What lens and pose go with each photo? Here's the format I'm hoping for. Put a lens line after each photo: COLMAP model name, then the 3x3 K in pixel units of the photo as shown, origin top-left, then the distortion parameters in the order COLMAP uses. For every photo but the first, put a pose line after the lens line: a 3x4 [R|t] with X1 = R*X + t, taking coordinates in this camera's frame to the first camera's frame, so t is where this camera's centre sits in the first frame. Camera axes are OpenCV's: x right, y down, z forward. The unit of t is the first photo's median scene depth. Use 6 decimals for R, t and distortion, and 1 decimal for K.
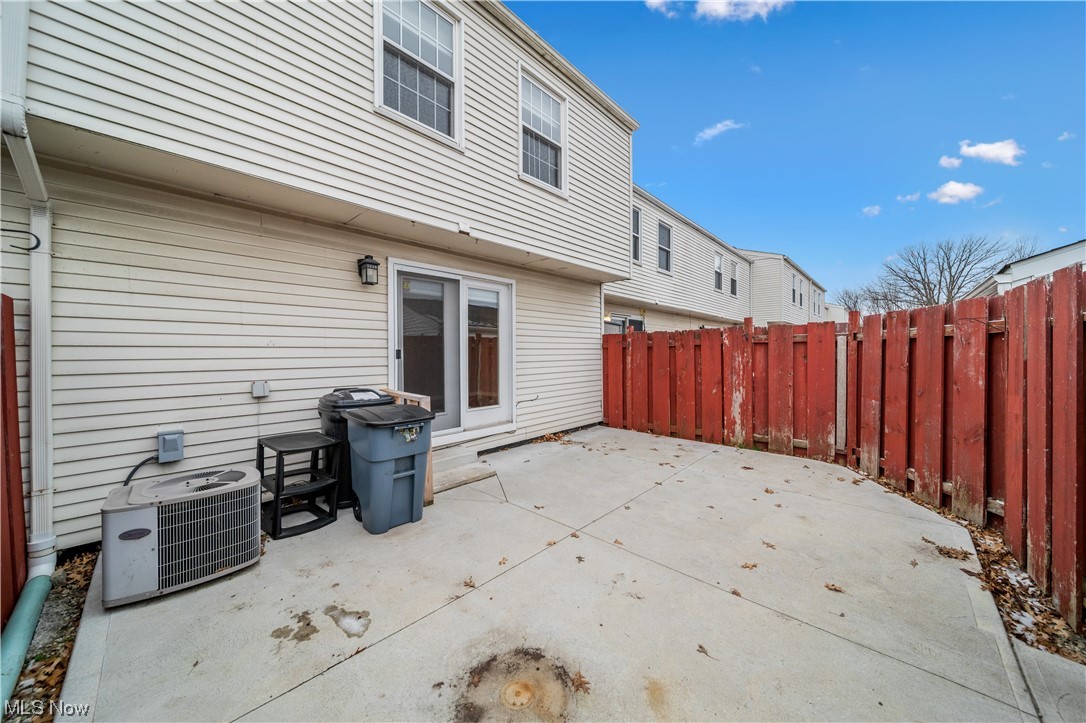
lens RADIAL K [[381.0, 0, 547.4], [0, 381.0, 352.7], [0, 0, 1]] dist [0.003565, -0.001731]
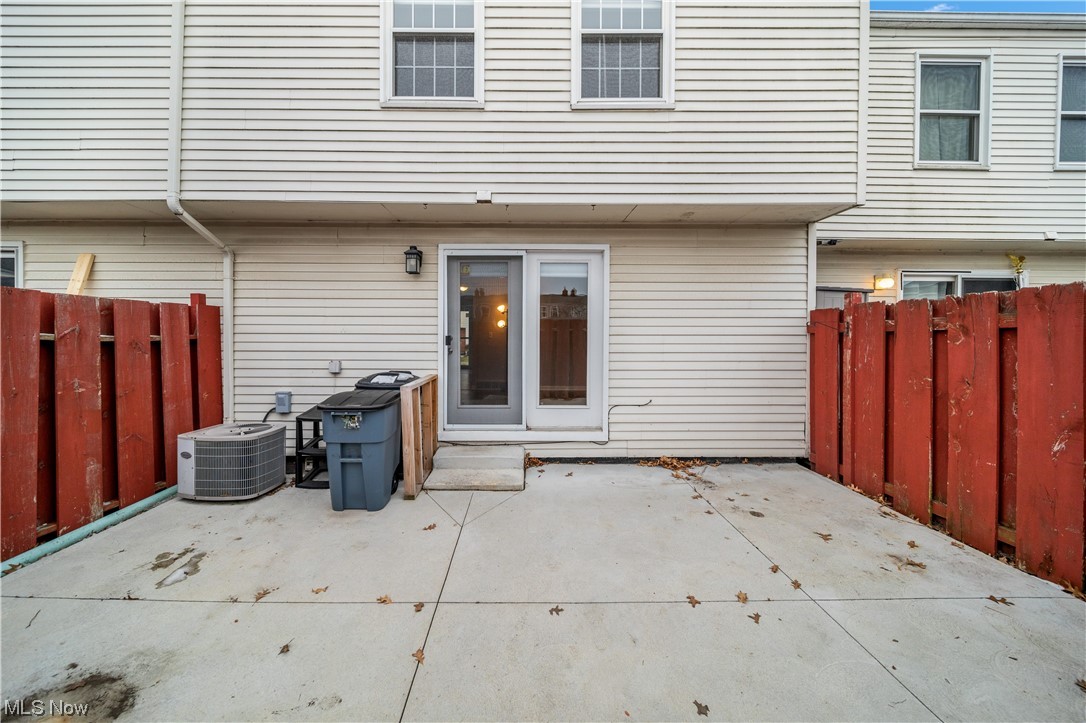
lens RADIAL K [[381.0, 0, 562.0], [0, 381.0, 347.1], [0, 0, 1]] dist [0.003565, -0.001731]
pose [[0.675800, 0.003850, -0.737075, 0.474574], [-0.006485, 0.999979, -0.000723, 0.017921], [0.737056, 0.005268, 0.675811, 0.480068]]
